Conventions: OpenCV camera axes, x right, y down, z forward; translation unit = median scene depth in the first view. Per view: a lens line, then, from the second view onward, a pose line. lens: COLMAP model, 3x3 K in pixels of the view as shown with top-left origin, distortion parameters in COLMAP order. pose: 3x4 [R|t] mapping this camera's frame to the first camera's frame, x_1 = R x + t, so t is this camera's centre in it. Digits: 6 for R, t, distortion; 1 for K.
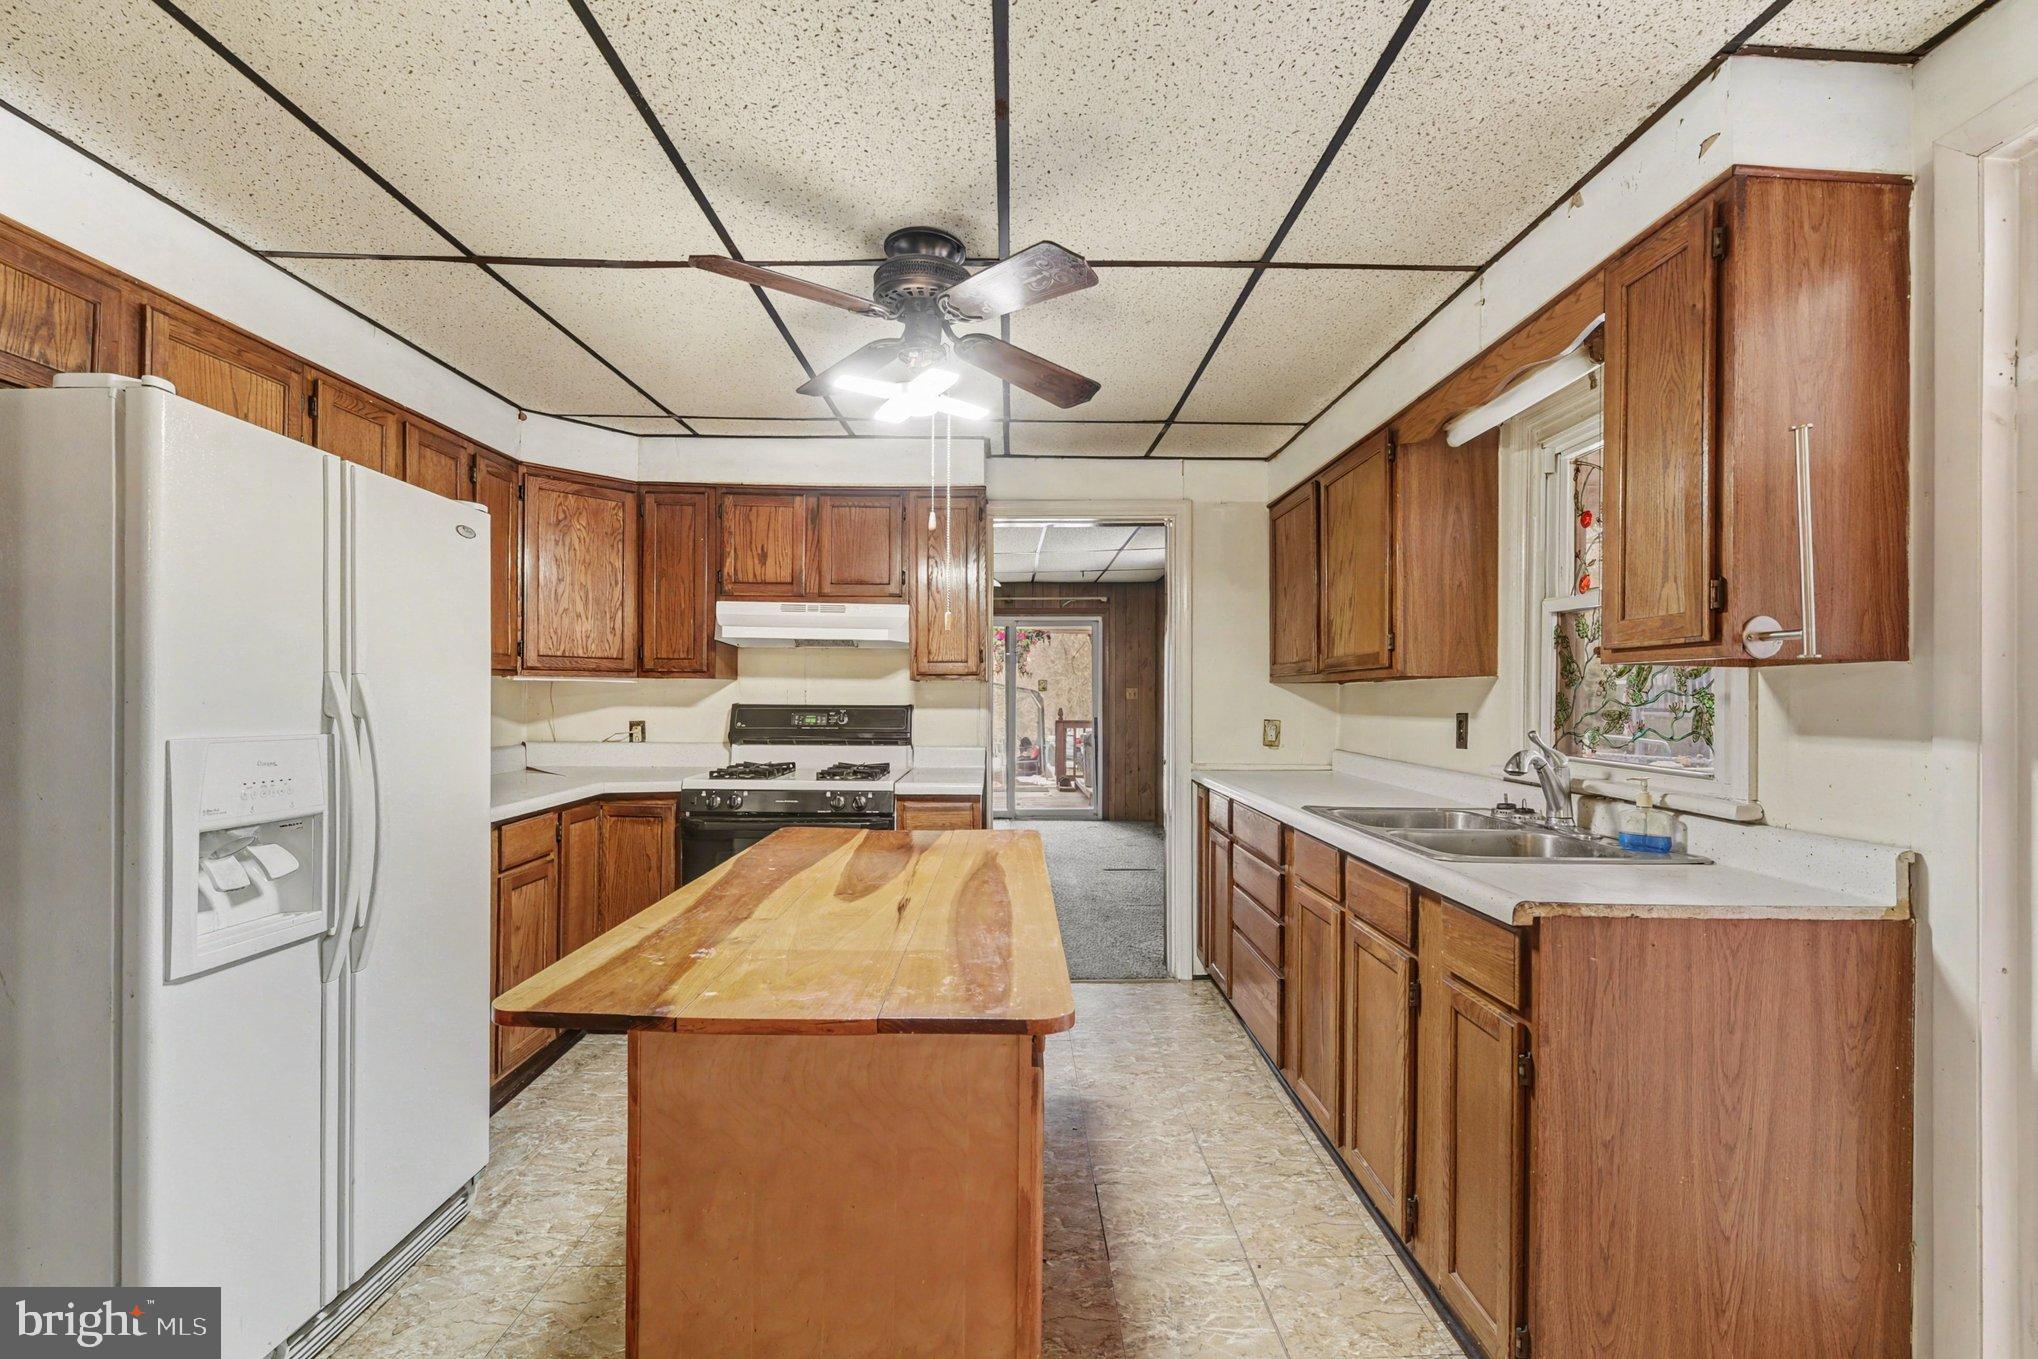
lens RADIAL K [[888.9, 0, 1021.7], [0, 888.9, 689.0], [0, 0, 1]] dist [-0.009277, -0.001112]
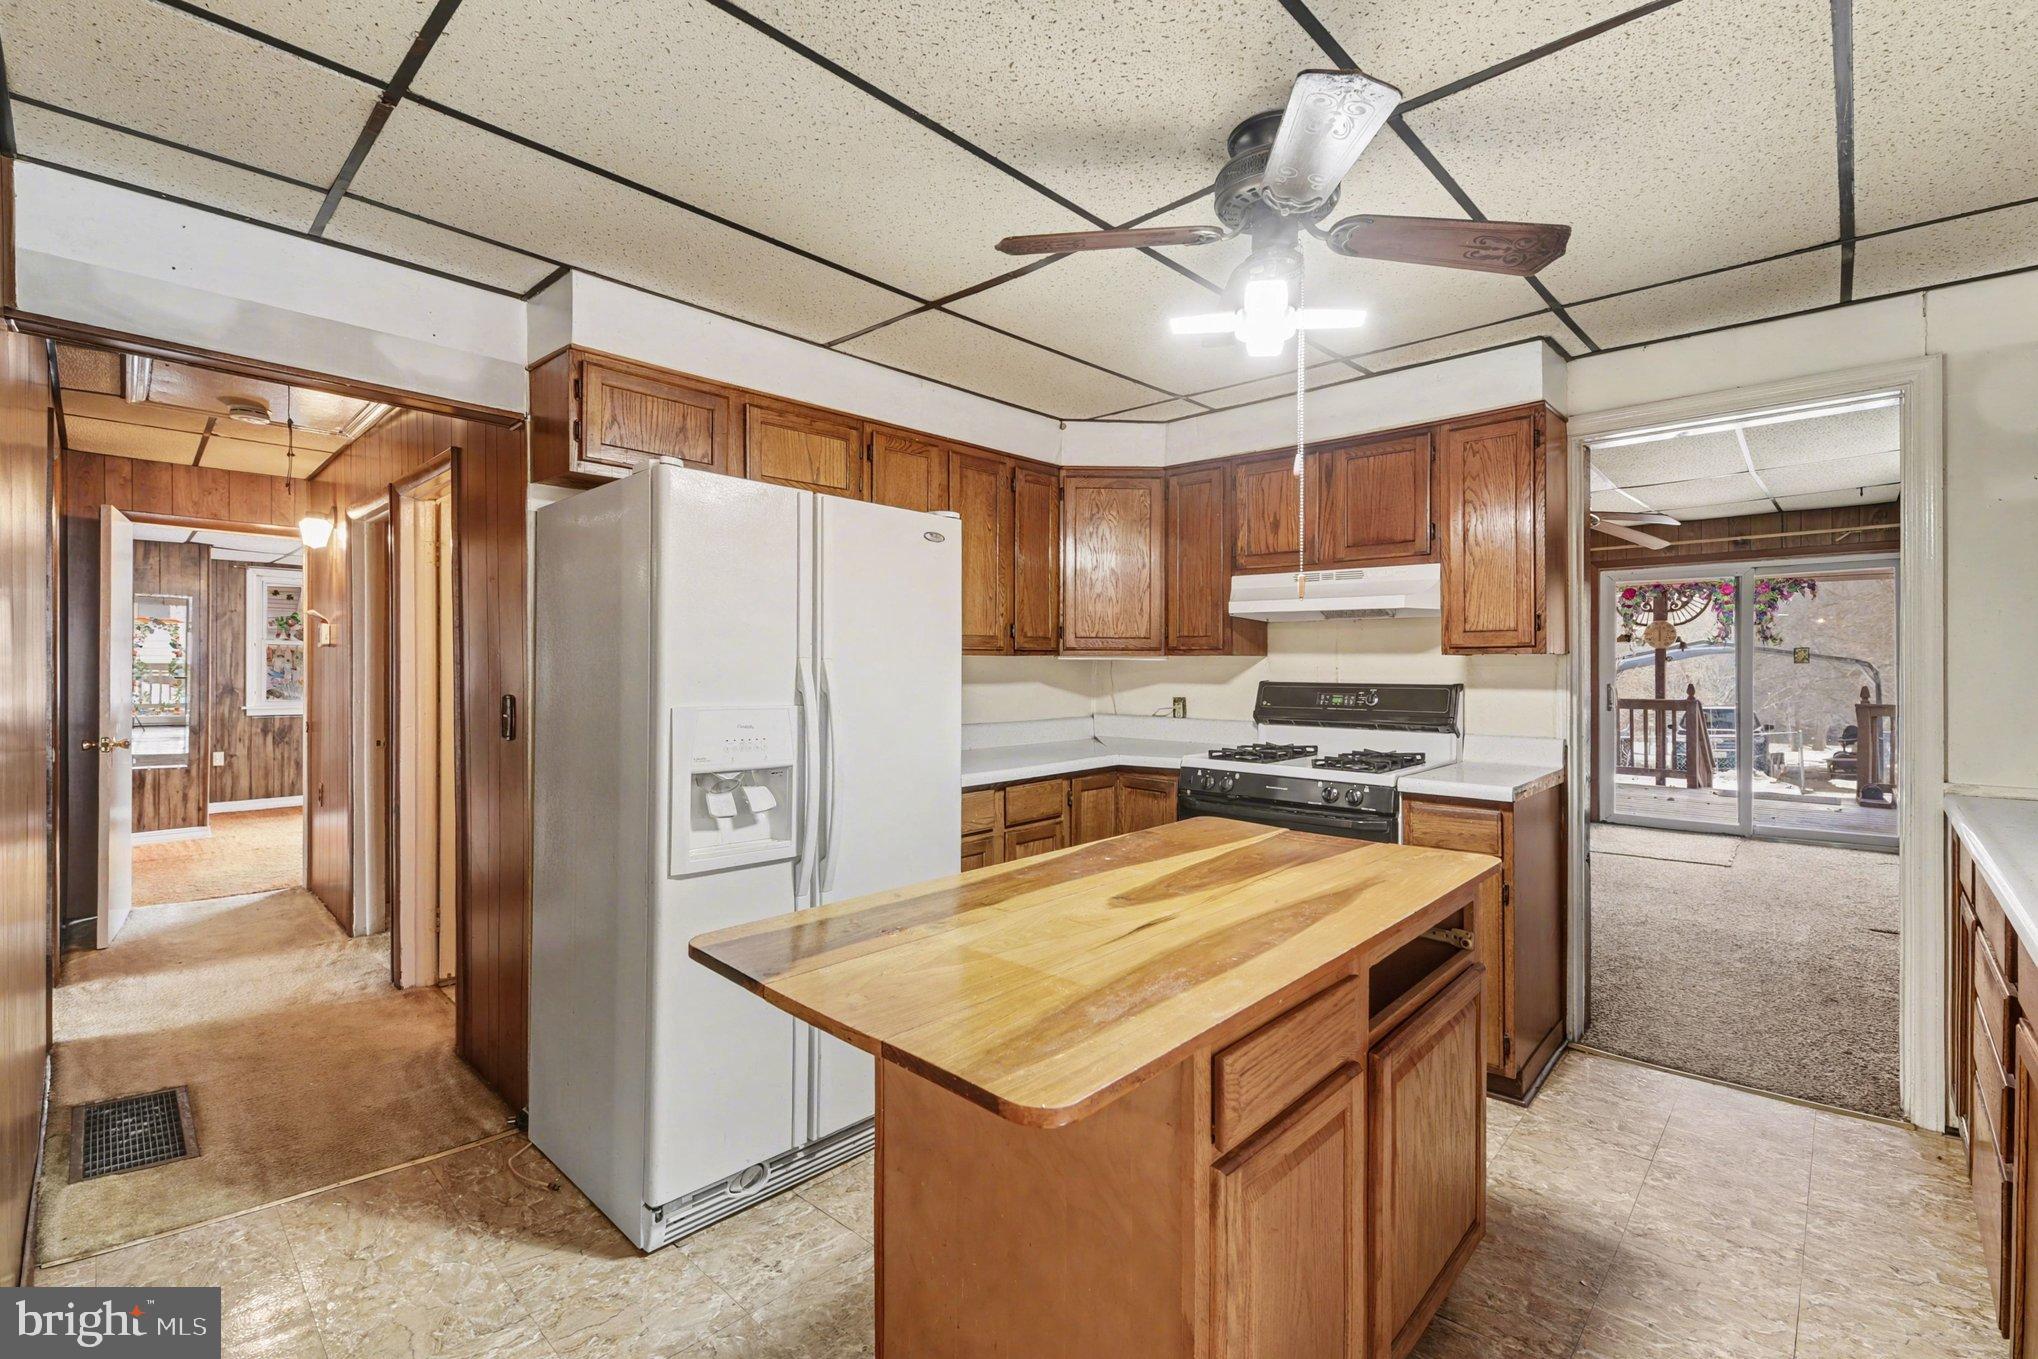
lens RADIAL K [[888.9, 0, 1021.7], [0, 888.9, 665.9], [0, 0, 1]] dist [-0.009277, -0.001112]
pose [[0.717263, -0.004889, -0.696786, 0.185137], [0.007615, 0.999971, 0.000822, -0.003225], [0.696761, -0.005896, 0.717279, 0.147501]]
